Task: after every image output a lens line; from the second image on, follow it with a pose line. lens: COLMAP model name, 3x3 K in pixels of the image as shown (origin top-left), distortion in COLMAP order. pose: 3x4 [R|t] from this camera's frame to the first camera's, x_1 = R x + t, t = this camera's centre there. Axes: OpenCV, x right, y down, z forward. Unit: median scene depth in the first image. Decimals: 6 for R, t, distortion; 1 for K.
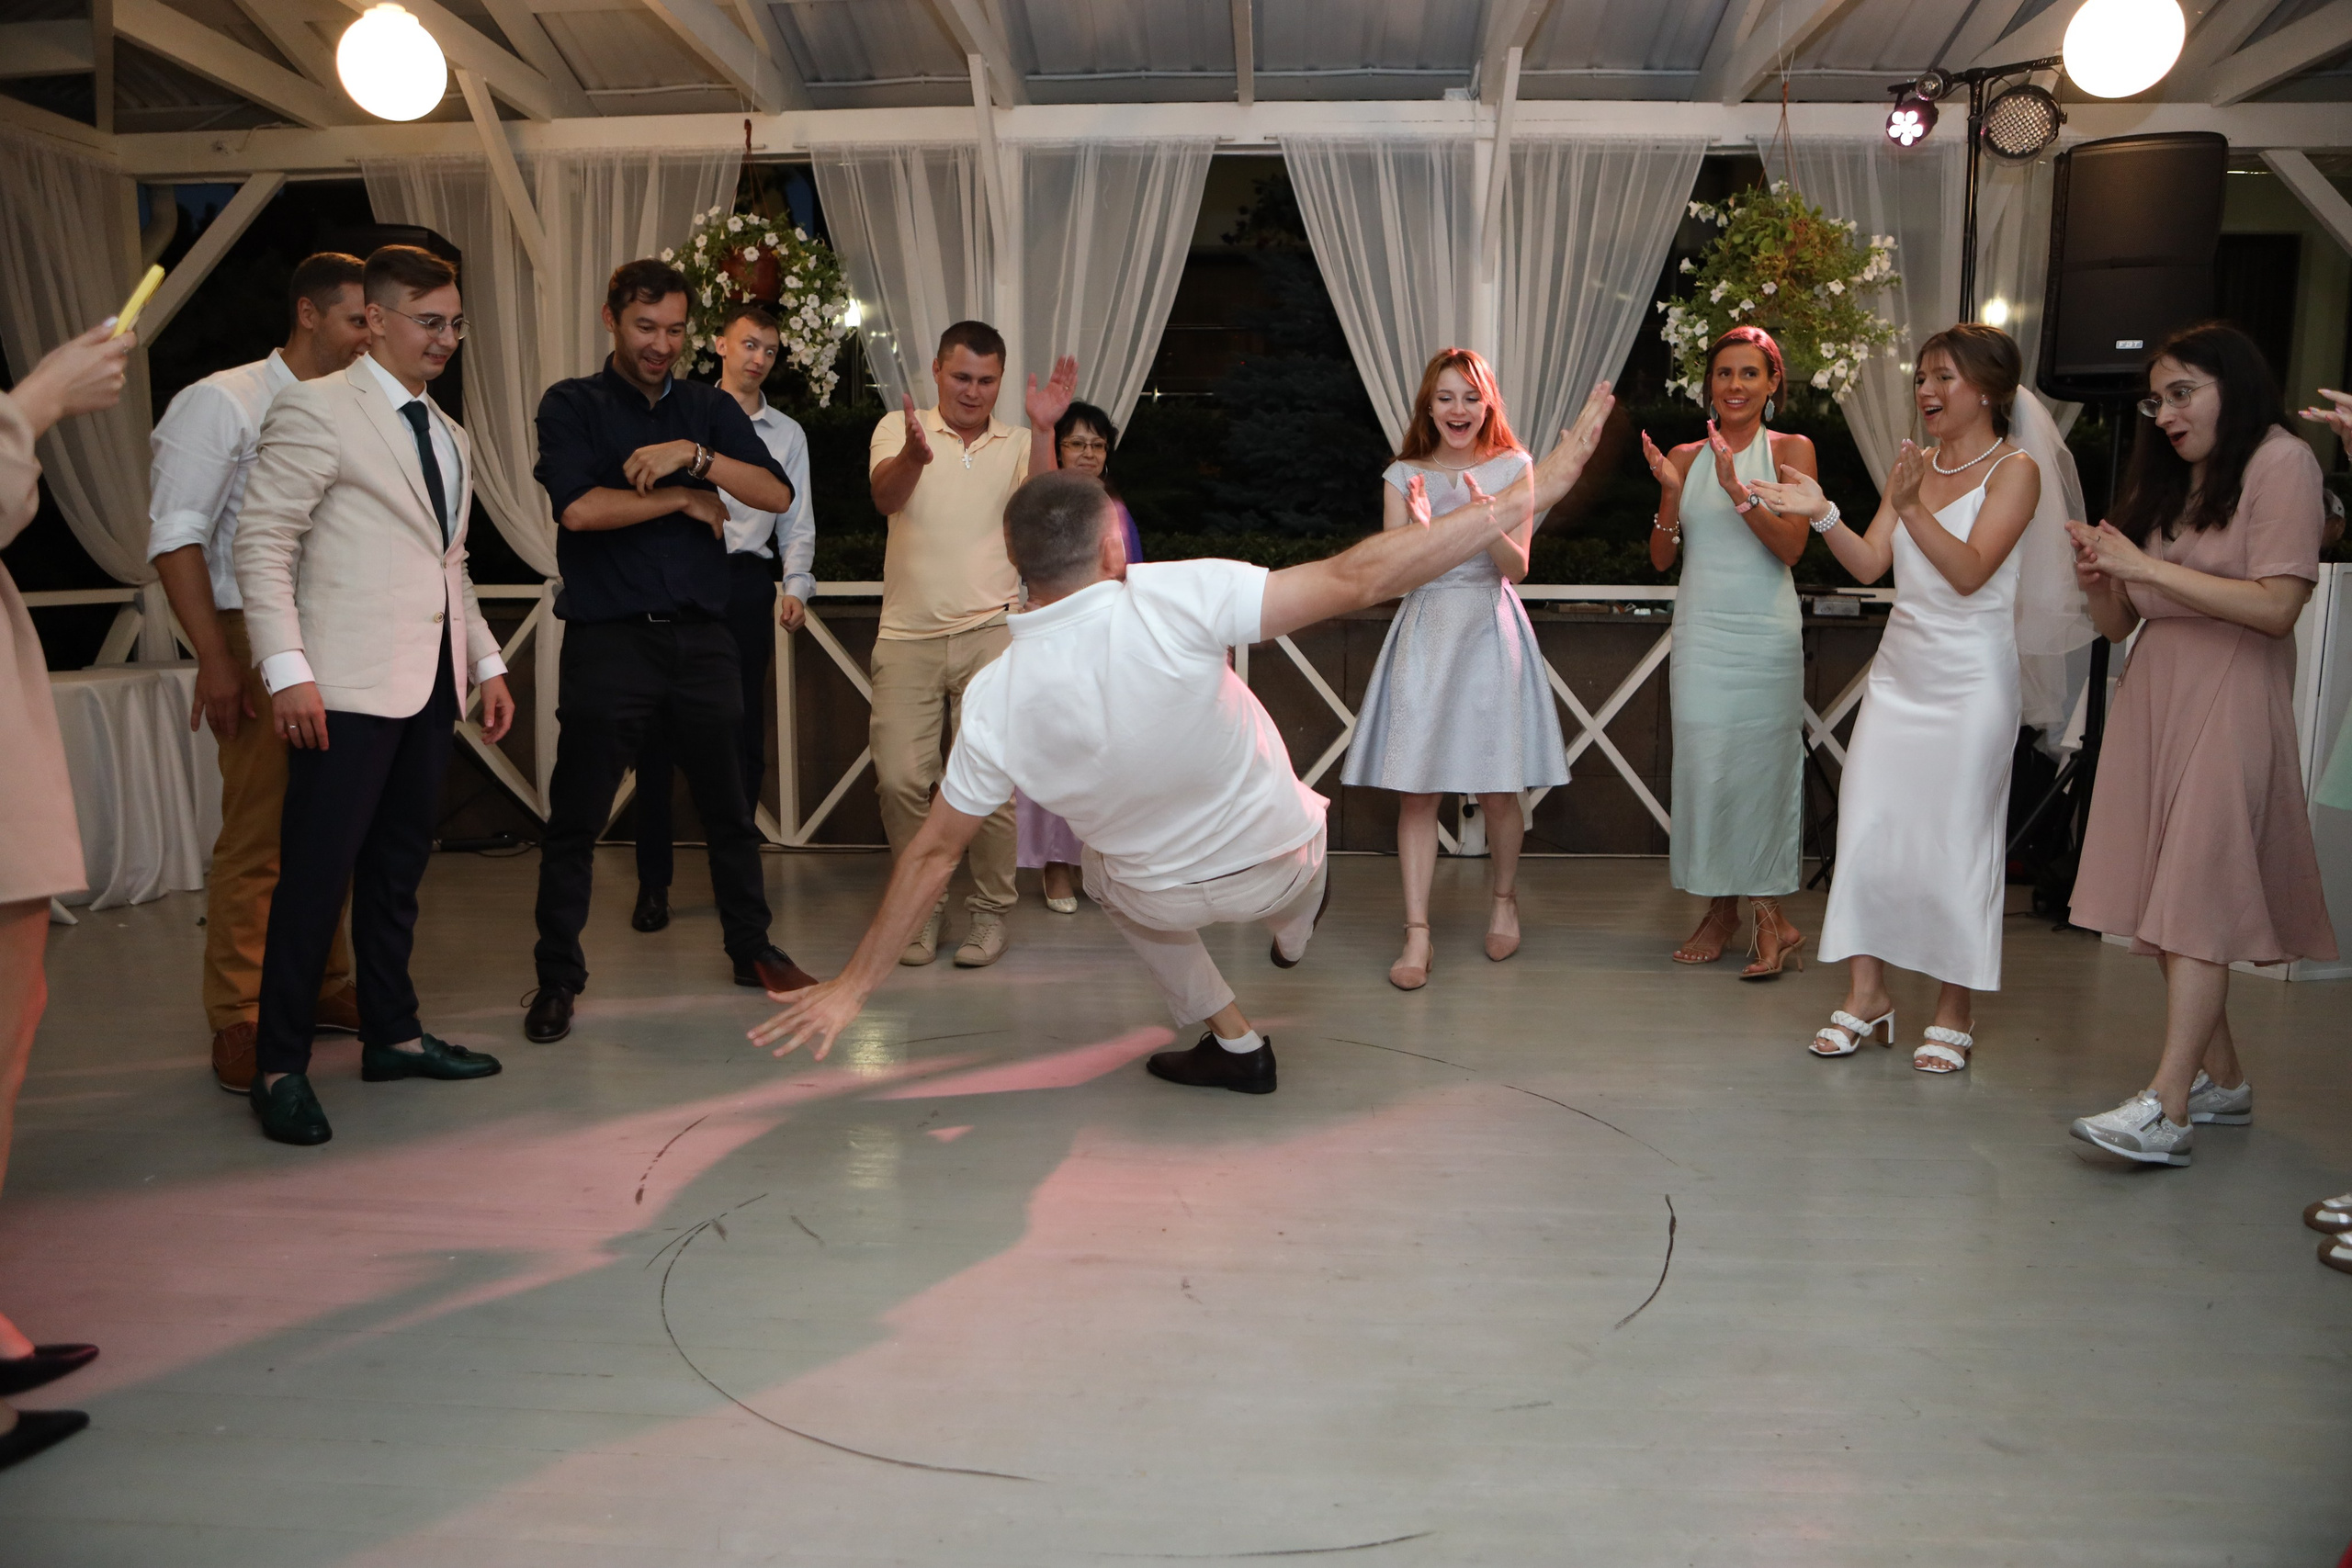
lens RADIAL K [[1606.8, 0, 1184.9], [0, 1606.8, 780.3], [0, 0, 1]] dist [-0.092351, 0.059739]
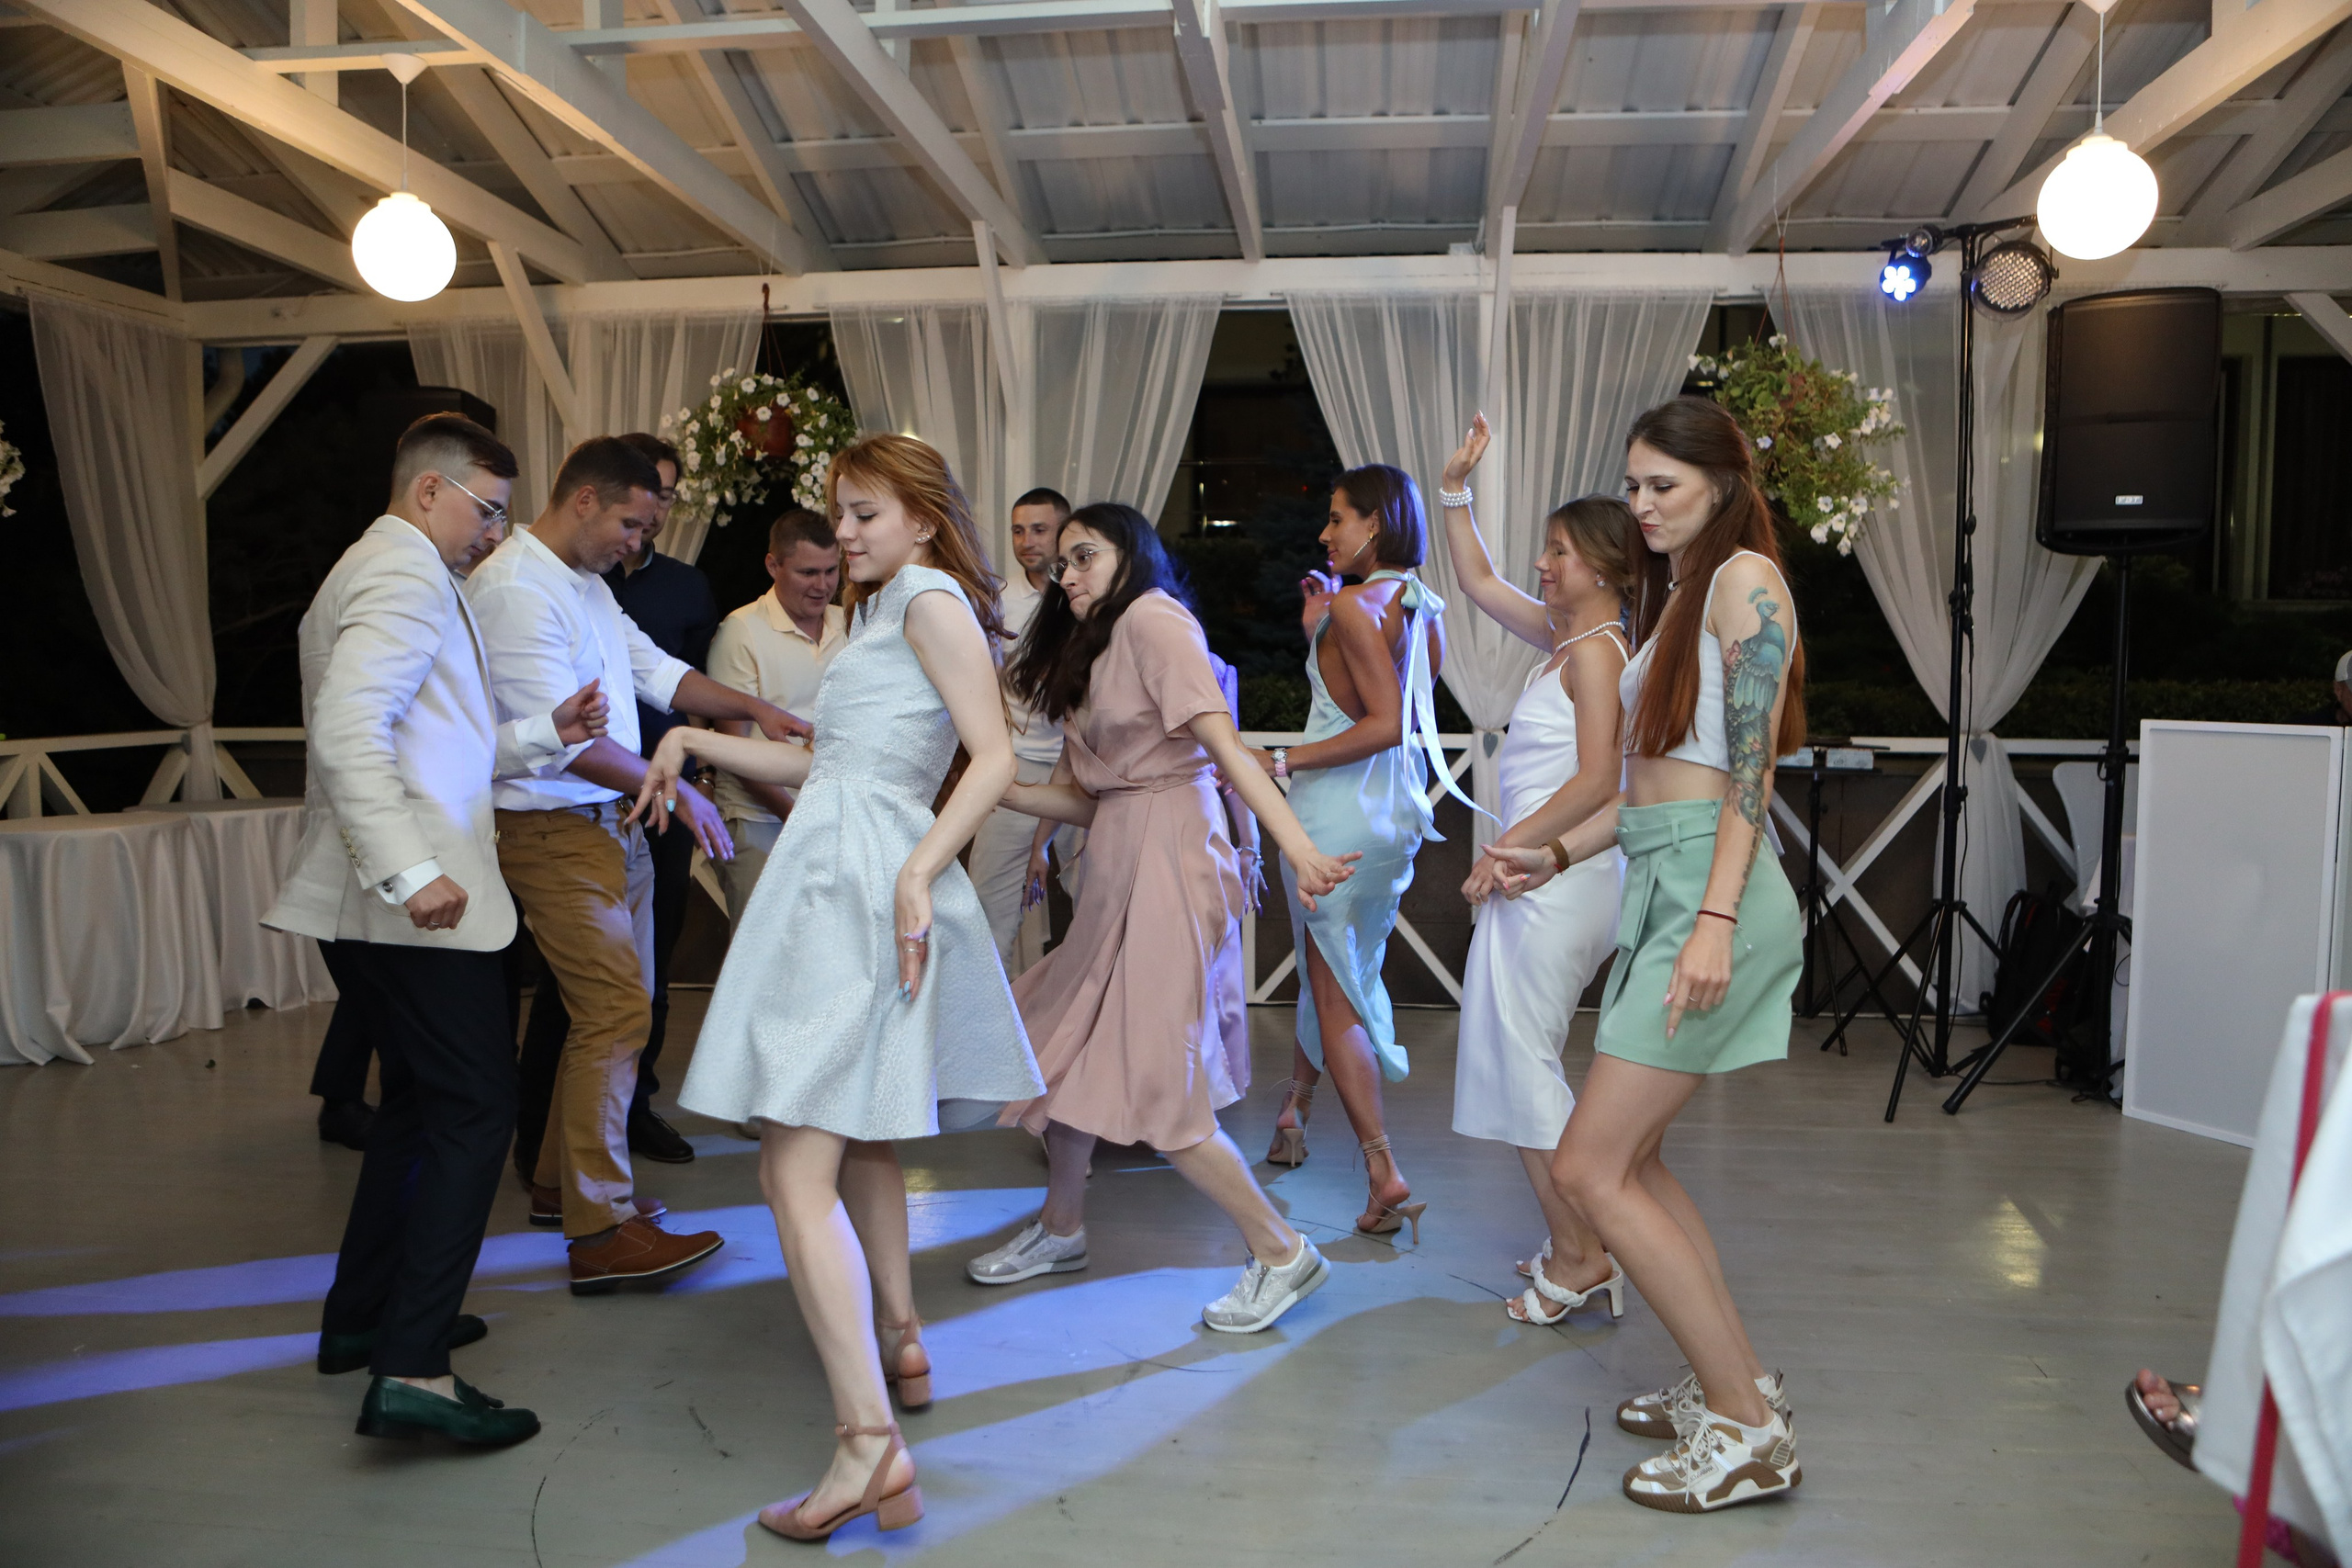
lens RADIAL K [[1606.8, 0, 1187.2], [0, 1606.8, 788.3], [0, 0, 1]] dist [-0.092351, 0.059739]
pose [[0.998429, 0.004476, -0.055855, 0.055785], [-0.008077, 0.997890, -0.064417, -0.024508], [0.055449, 0.064767, 0.996359, 0.003529]]
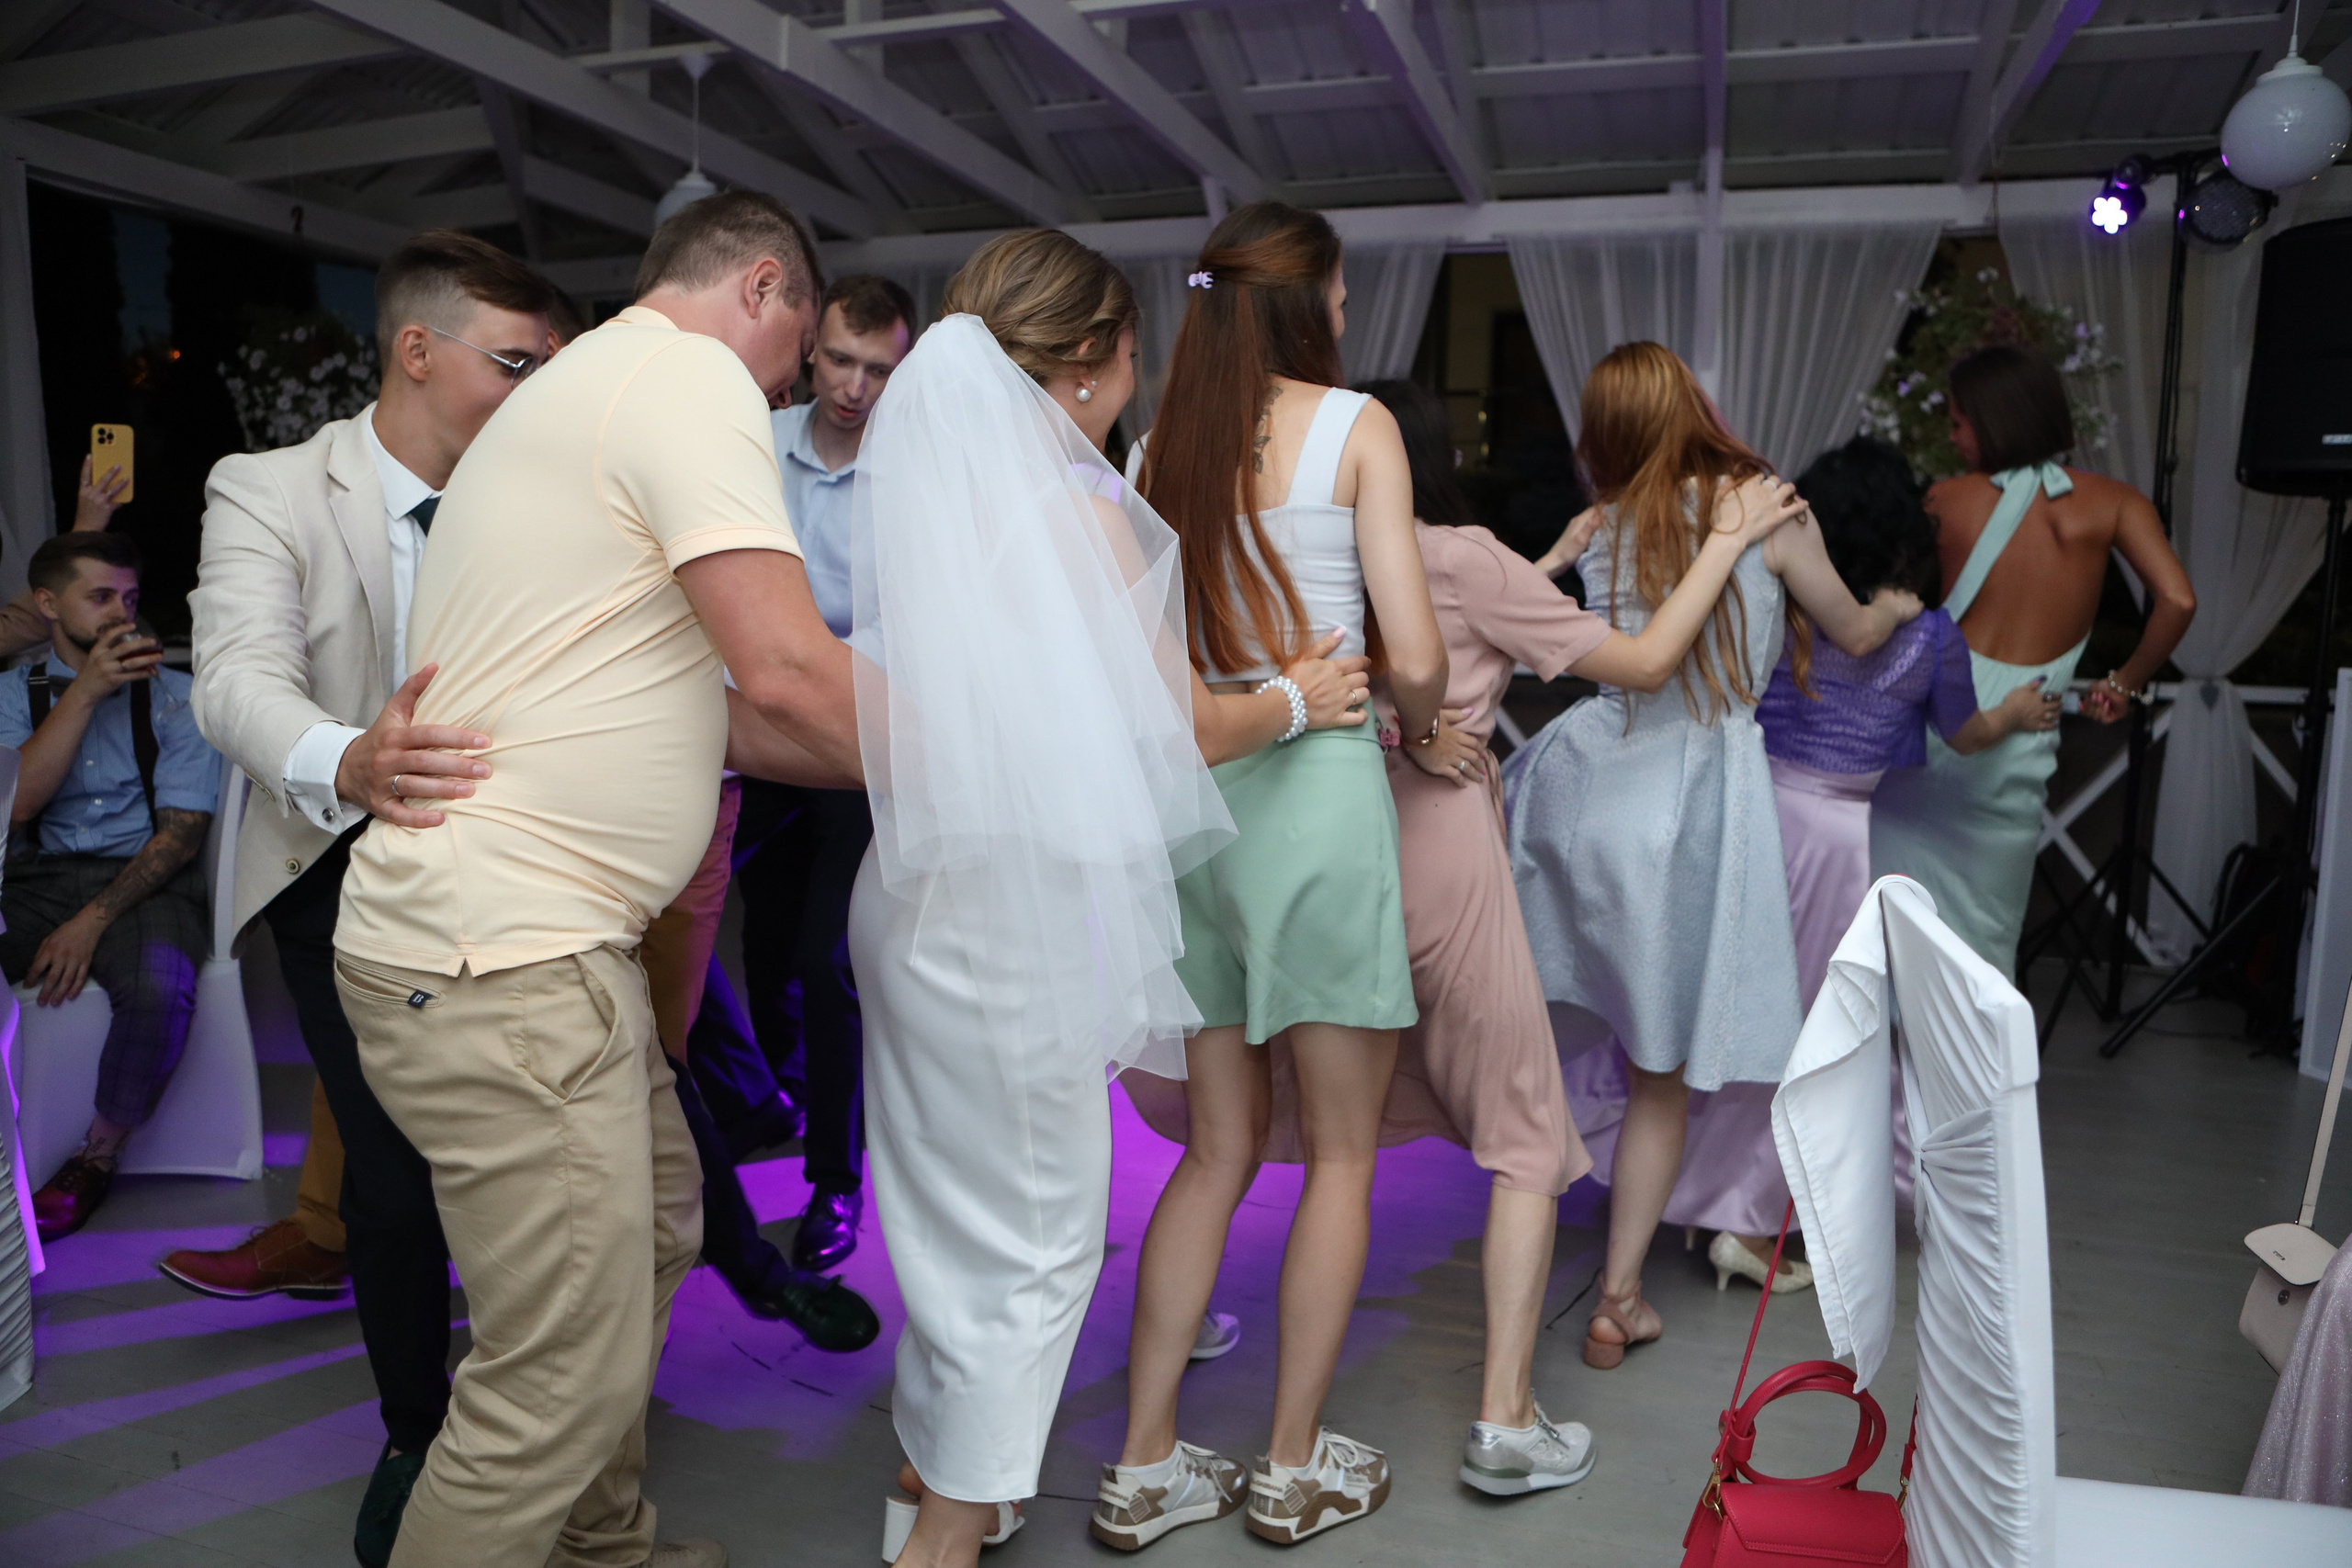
lens RADIAL K [[1606.8, 0, 1191.9], [0, 1606.8, 785.4], [0, 0, 1]] dist [-0.092351, 0.059739]
pose [[0.965495, 0.047243, -0.256101, 0.145907], [-0.052307, 0.998546, -0.012994, -0.017810], [0.255115, 0.025942, 0.966563, -0.057652]]
